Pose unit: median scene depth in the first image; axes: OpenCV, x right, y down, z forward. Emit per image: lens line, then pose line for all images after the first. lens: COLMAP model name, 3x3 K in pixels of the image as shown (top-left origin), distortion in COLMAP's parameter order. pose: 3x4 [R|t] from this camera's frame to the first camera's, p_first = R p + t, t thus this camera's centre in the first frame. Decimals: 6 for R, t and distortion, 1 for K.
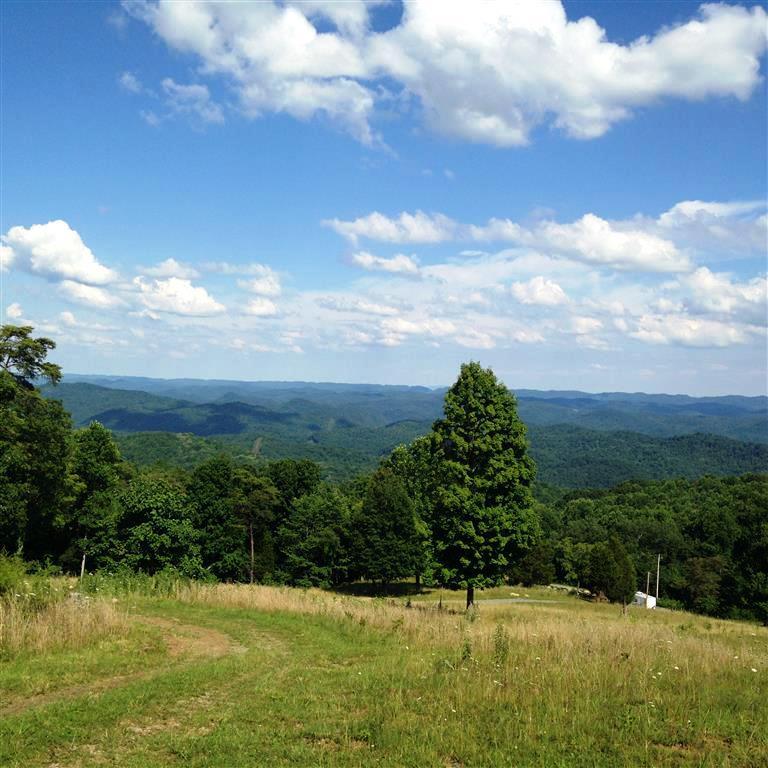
lens RADIAL K [[1035.6, 0, 366.7], [0, 1035.6, 382.7], [0, 0, 1]] dist [0.240473, -0.016255]
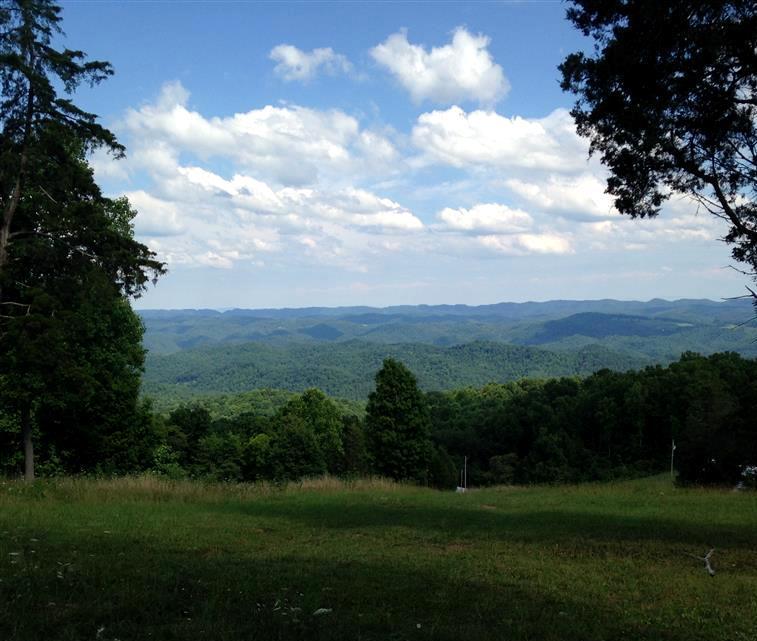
lens RADIAL K [[1030.4, 0, 356.2], [0, 1030.4, 370.0], [0, 0, 1]] dist [0.225271, -0.145635]
pose [[0.980292, -0.071632, 0.184109, -0.275749], [0.060026, 0.995887, 0.067860, -0.122009], [-0.188213, -0.055472, 0.980560, -0.687184]]
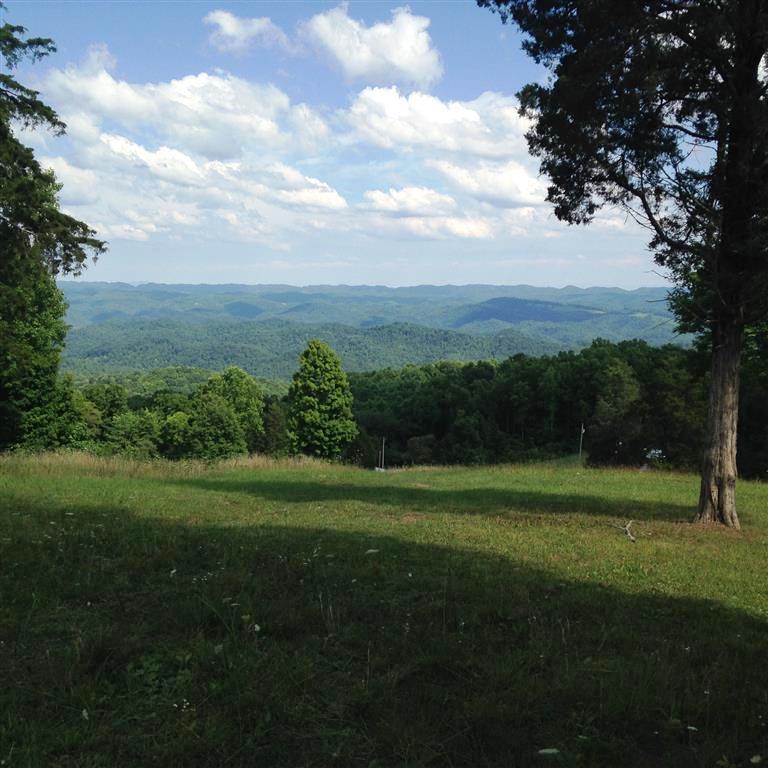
lens RADIAL K [[1035.6, 0, 366.7], [0, 1035.6, 382.7], [0, 0, 1]] dist [0.240473, -0.016255]
pose [[0.961488, -0.058518, 0.268546, -0.289421], [0.031629, 0.994138, 0.103385, -0.125636], [-0.273022, -0.090909, 0.957703, -0.705068]]
